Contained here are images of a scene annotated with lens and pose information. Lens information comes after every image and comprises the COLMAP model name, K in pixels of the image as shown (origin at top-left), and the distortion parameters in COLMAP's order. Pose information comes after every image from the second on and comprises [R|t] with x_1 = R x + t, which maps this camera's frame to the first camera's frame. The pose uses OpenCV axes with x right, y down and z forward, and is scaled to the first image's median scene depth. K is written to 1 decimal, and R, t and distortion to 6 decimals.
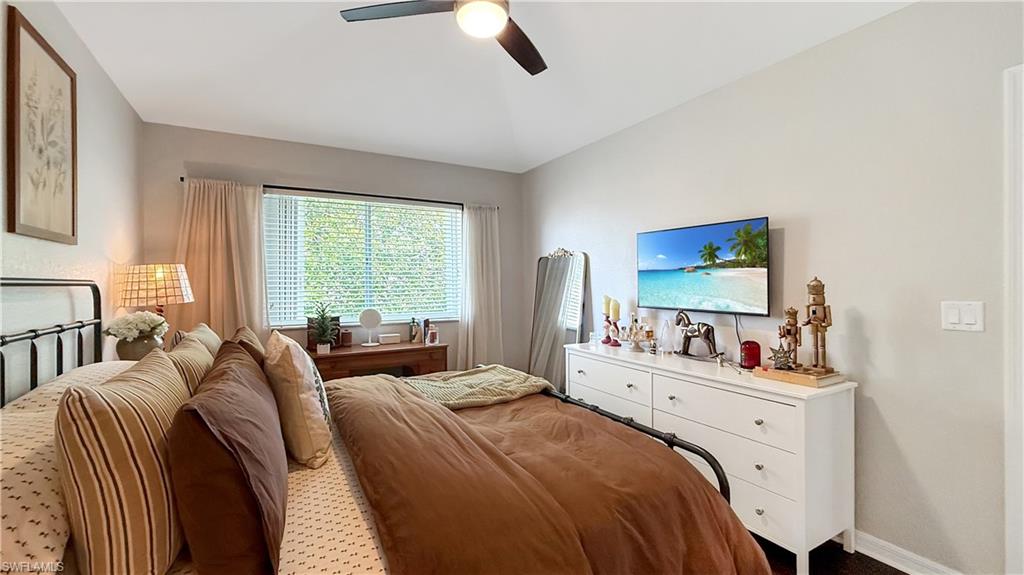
lens RADIAL K [[420.1, 0, 512.0], [0, 420.1, 287.5], [0, 0, 1]] dist [-0.000259, 0.000043]
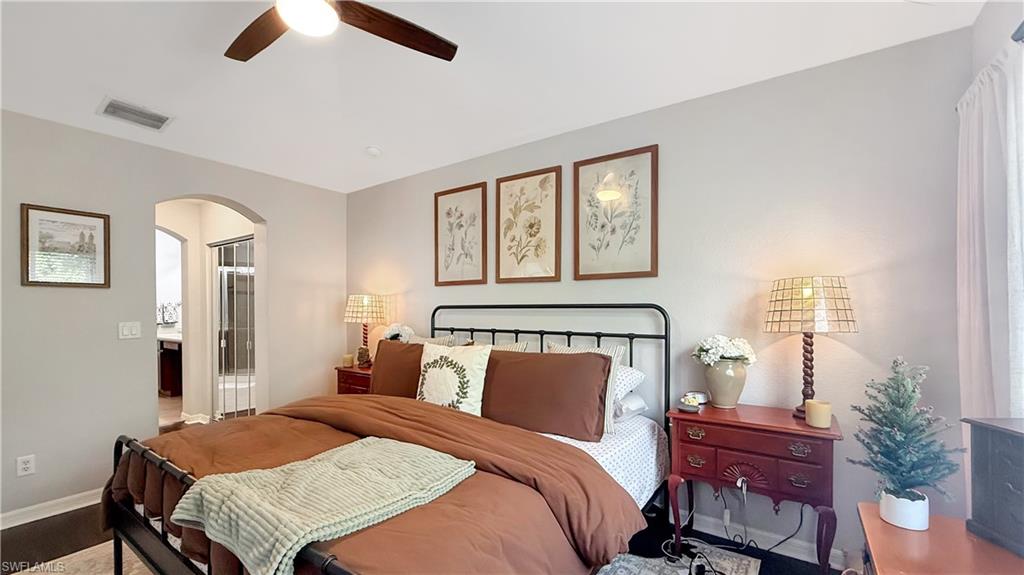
lens RADIAL K [[429.0, 0, 508.7], [0, 429.0, 311.2], [0, 0, 1]] dist [-0.000036, 0.000005]
pose [[-0.901964, 0.010700, -0.431679, -0.032522], [0.003985, 0.999857, 0.016456, -0.011537], [0.431793, 0.013122, -0.901877, 1.253187]]
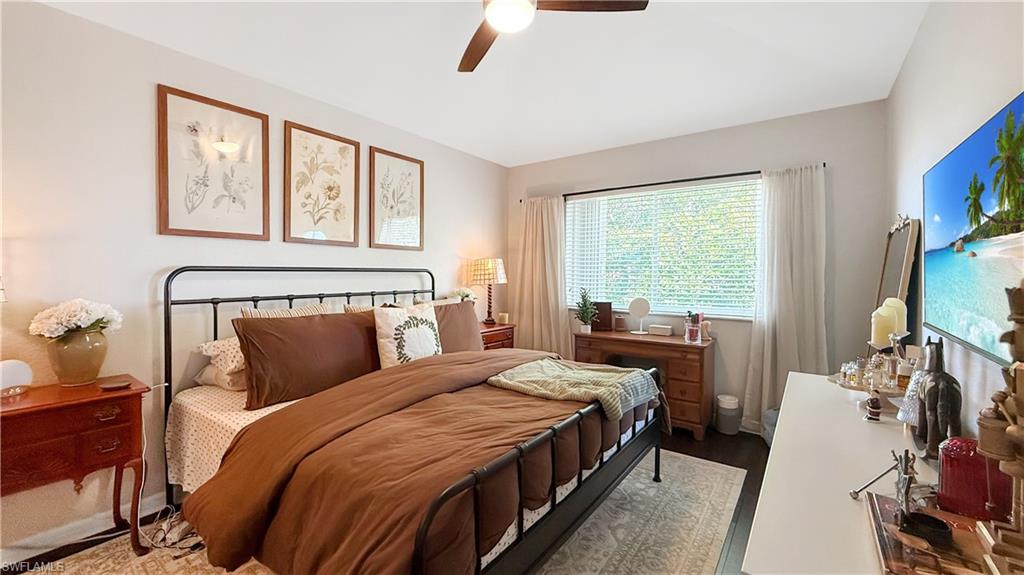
lens RADIAL K [[413.3, 0, 511.2], [0, 413.3, 281.6], [0, 0, 1]] dist [0.001995, 0.000099]
pose [[0.418858, 0.027662, -0.907630, 0.532307], [-0.016442, 0.999603, 0.022877, -0.006746], [0.907903, 0.005341, 0.419147, 0.361129]]
